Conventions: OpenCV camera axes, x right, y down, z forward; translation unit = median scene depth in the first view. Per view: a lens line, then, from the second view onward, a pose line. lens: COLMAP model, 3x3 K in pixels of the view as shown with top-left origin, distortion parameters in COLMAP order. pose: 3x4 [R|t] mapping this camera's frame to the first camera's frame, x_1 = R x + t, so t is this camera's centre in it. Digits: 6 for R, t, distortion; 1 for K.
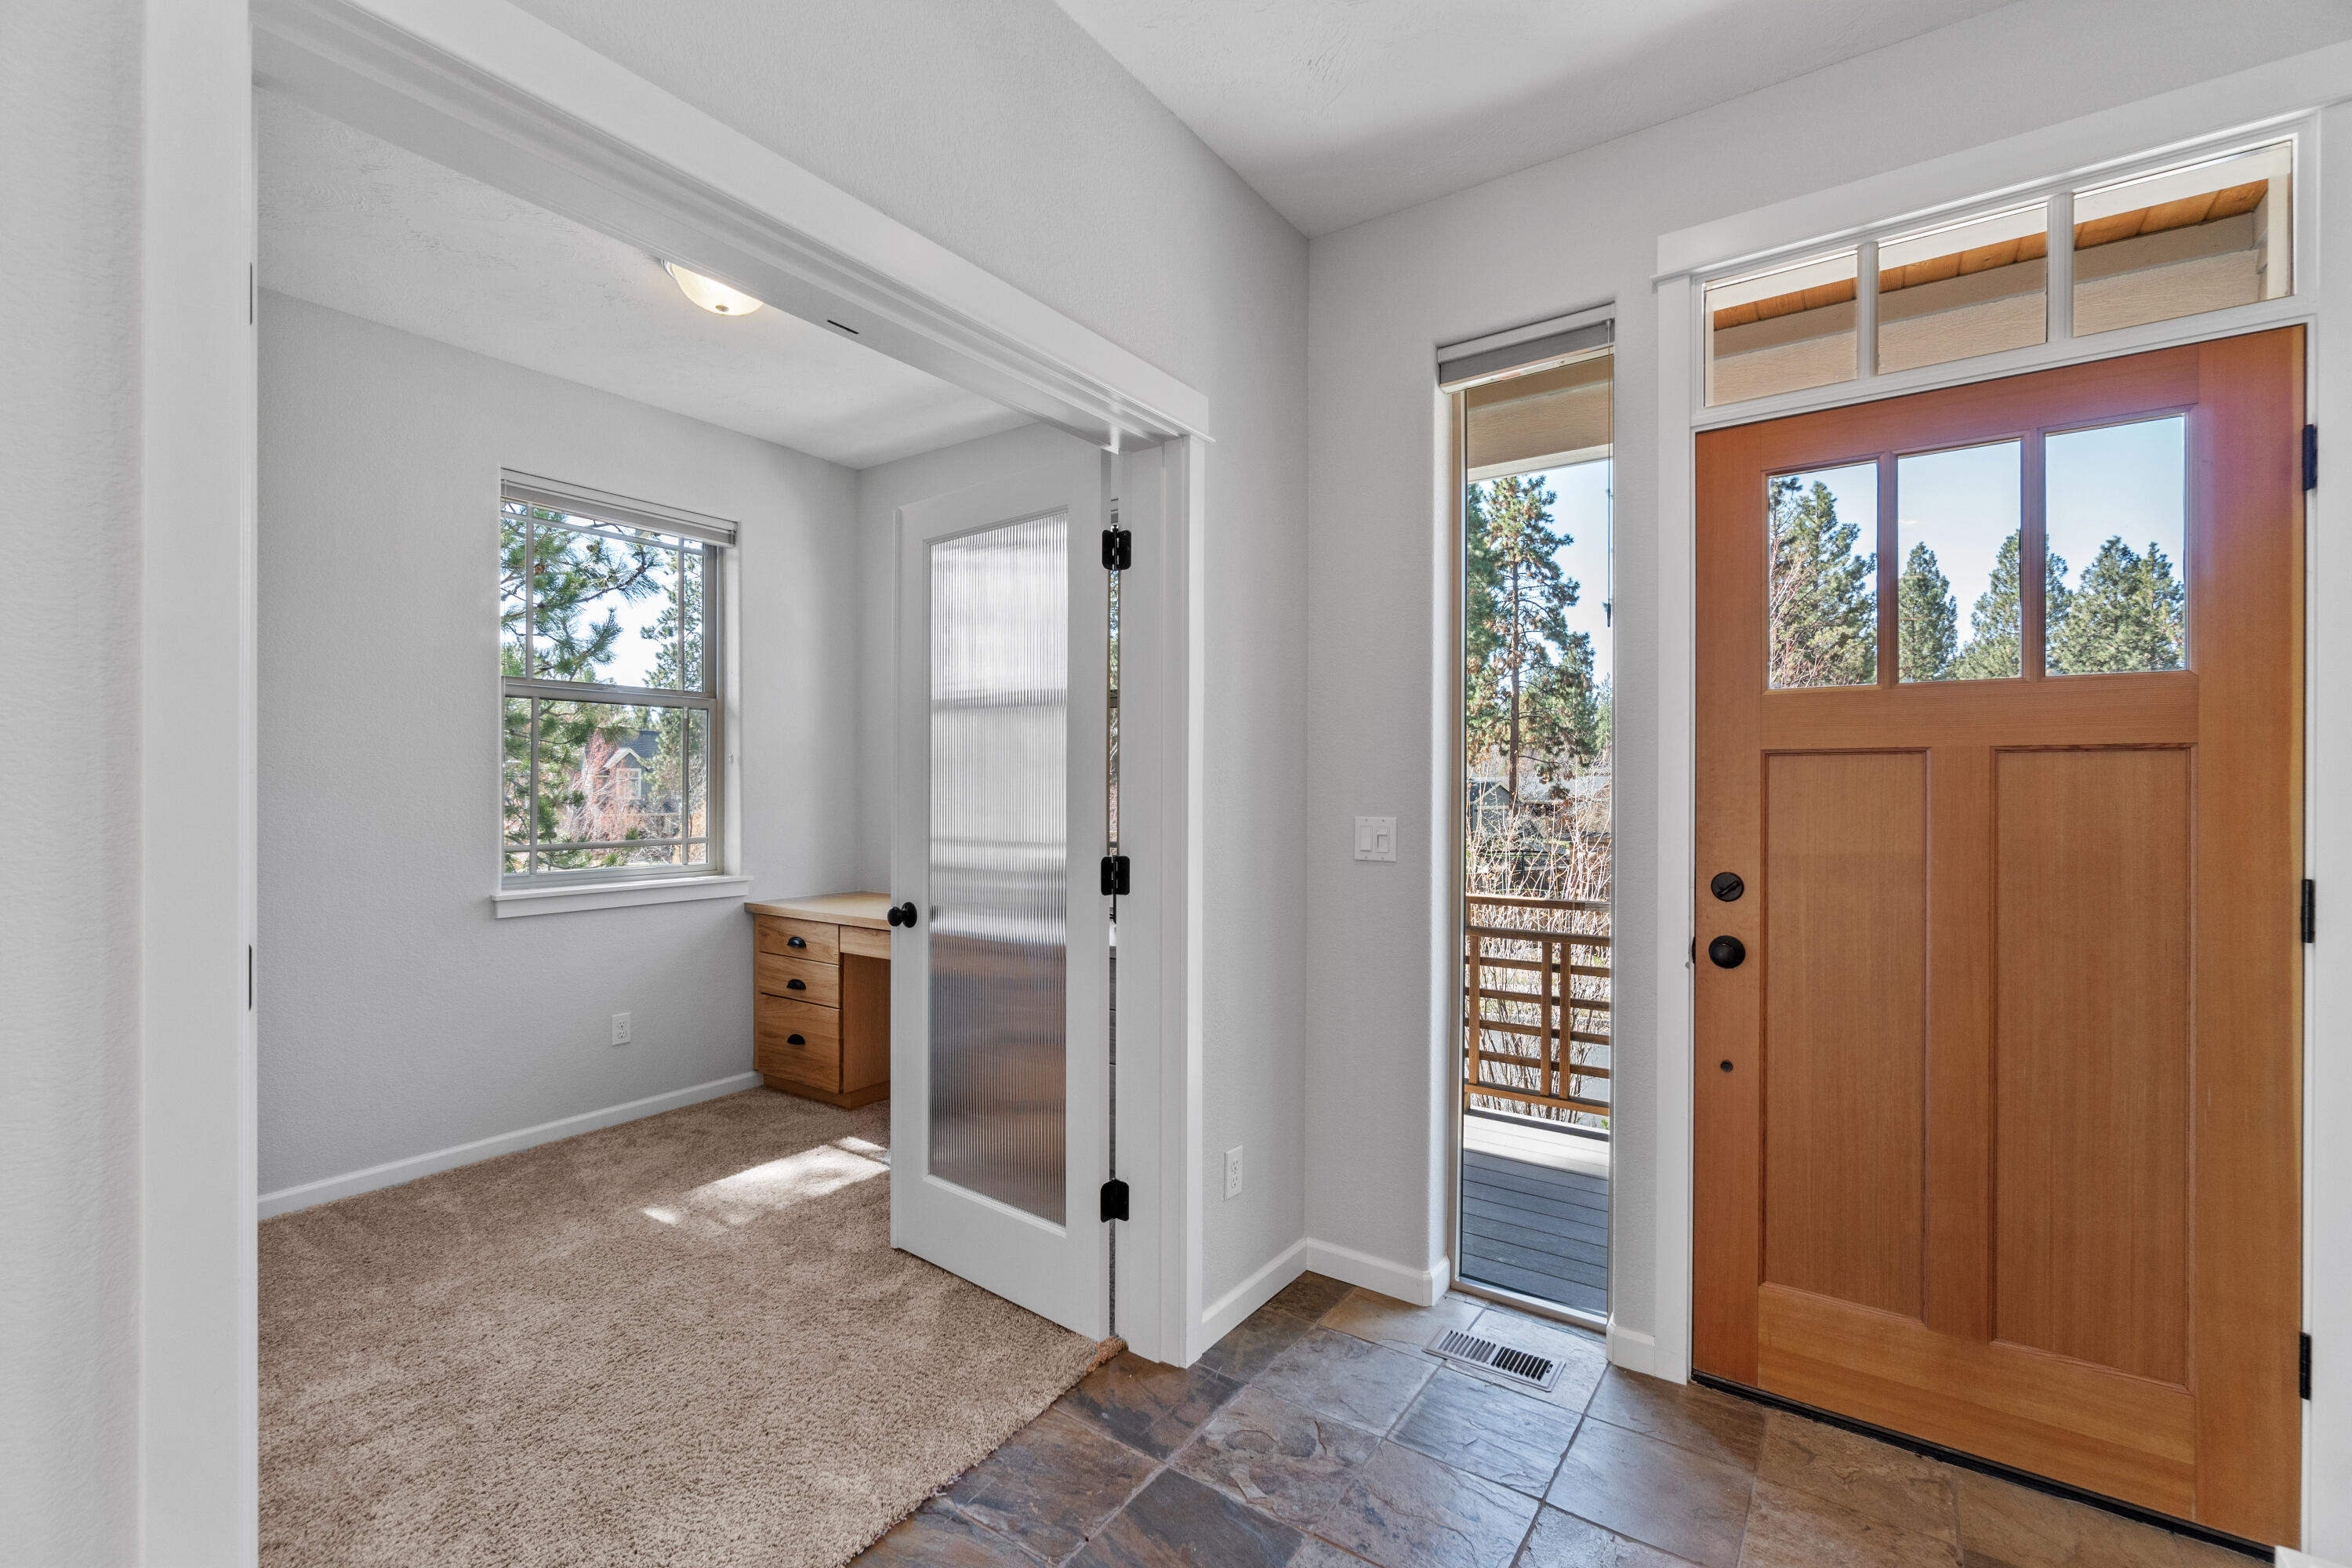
lens RADIAL K [[1022.1, 0, 1191.2], [0, 1022.1, 788.0], [0, 0, 1]] dist [-0.003006, 0.000676]
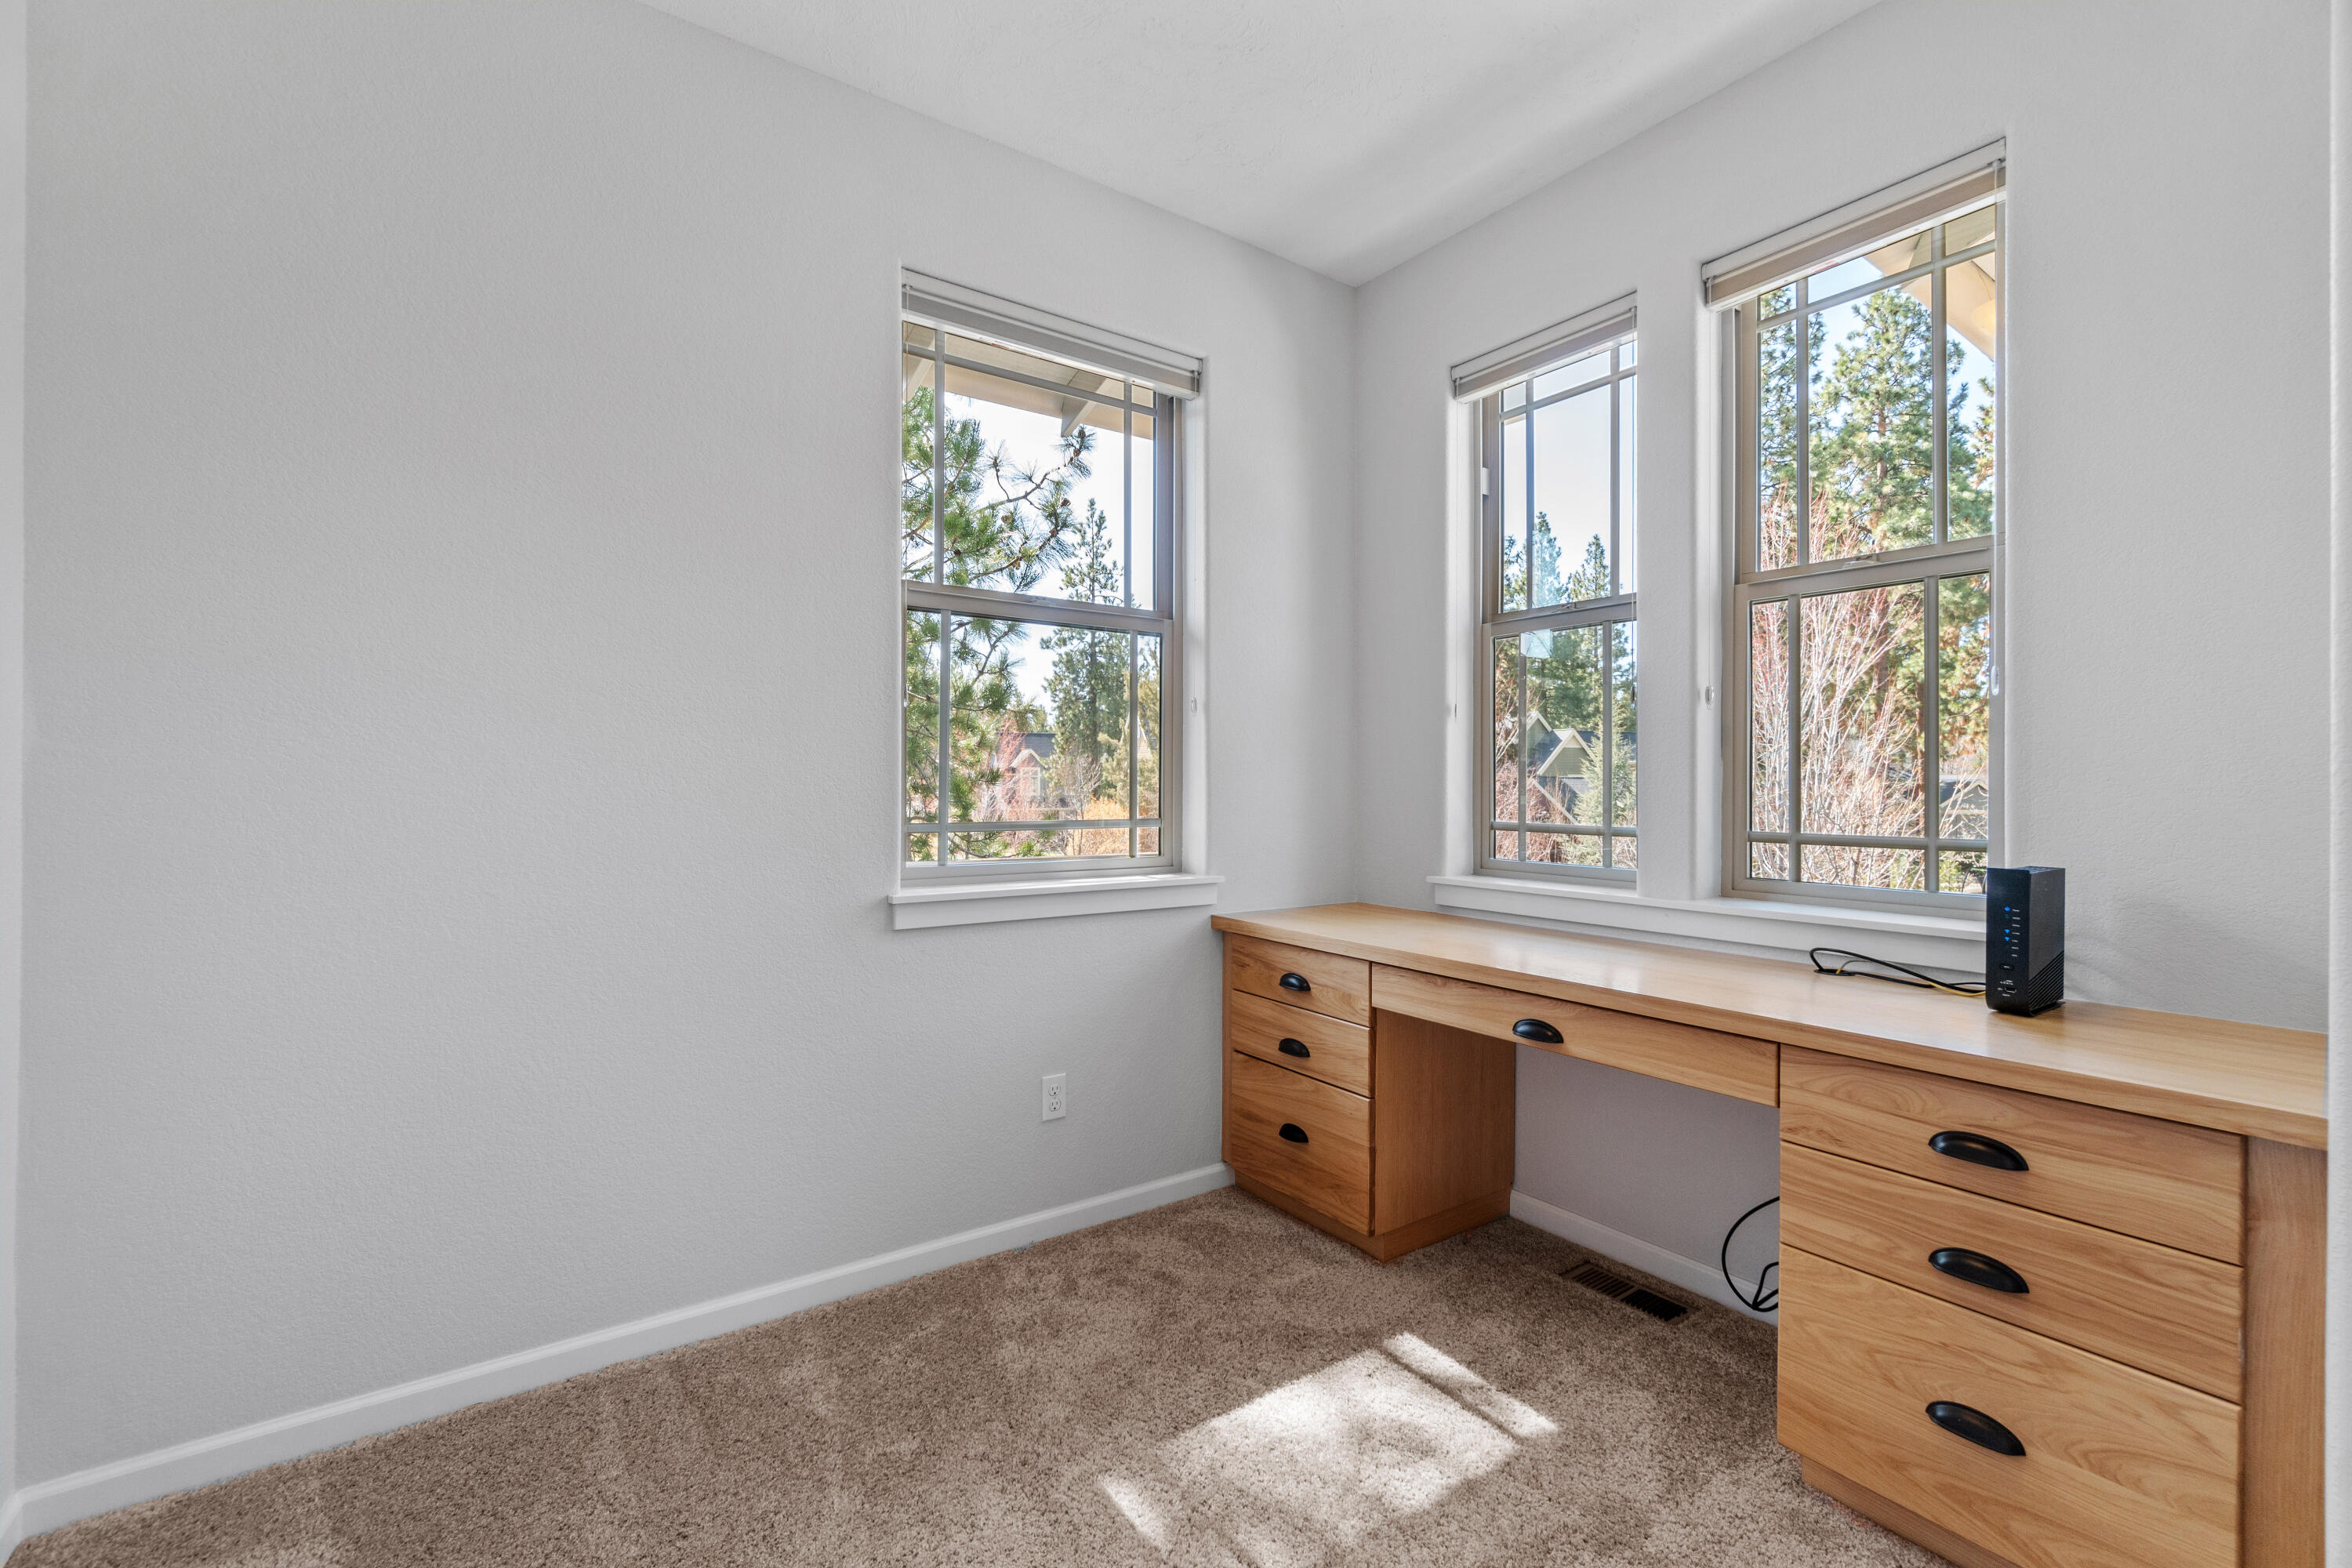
lens RADIAL K [[1022.1, 0, 1171.5], [0, 1022.1, 783.5], [0, 0, 1]] dist [-0.003006, 0.000676]
pose [[0.934180, 0.001749, -0.356799, -0.231100], [-0.003161, 0.999989, -0.003374, 0.028508], [0.356789, 0.004280, 0.934175, 0.373331]]
